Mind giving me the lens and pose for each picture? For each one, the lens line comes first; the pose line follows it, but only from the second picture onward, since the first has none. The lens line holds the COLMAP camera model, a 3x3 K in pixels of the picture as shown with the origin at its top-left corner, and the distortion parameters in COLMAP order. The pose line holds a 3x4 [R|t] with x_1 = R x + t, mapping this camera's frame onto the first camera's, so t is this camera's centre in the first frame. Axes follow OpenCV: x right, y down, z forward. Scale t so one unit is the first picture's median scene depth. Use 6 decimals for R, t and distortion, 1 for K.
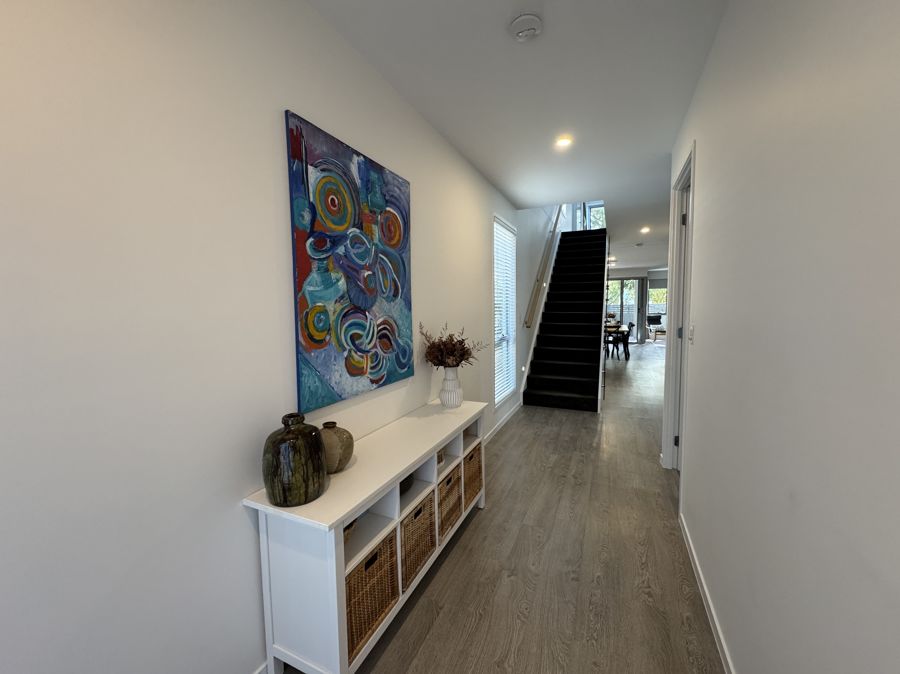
lens RADIAL K [[359.1, 0, 449.3], [0, 359.1, 336.4], [0, 0, 1]] dist [-0.001767, -0.000385]
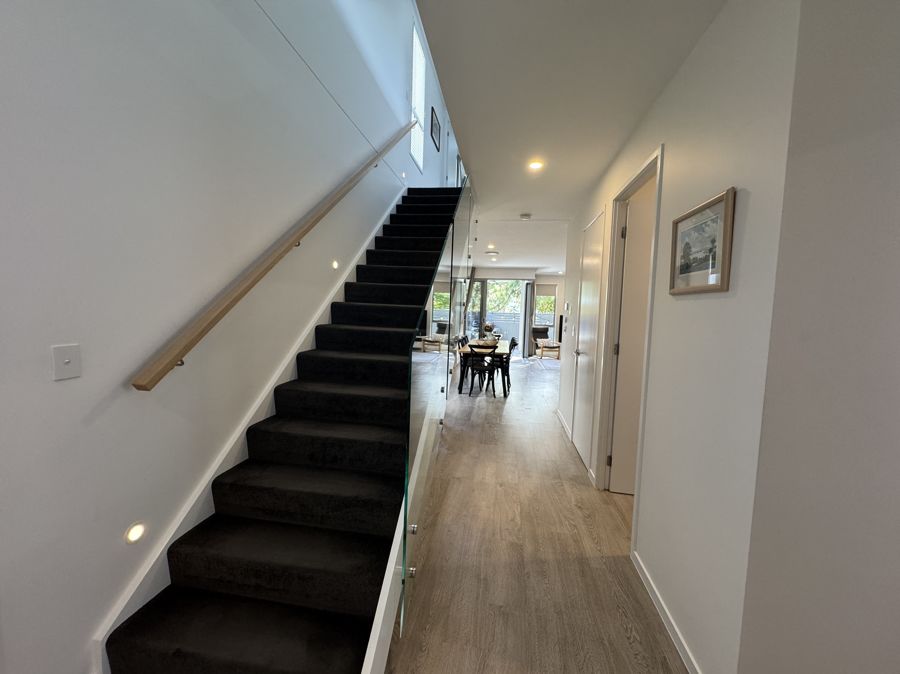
lens RADIAL K [[359.1, 0, 449.3], [0, 359.1, 336.4], [0, 0, 1]] dist [-0.001767, -0.000385]
pose [[0.961681, 0.025893, 0.272947, 0.186614], [-0.024270, 0.999662, -0.009321, -0.033667], [-0.273096, 0.002340, 0.961984, 0.344574]]
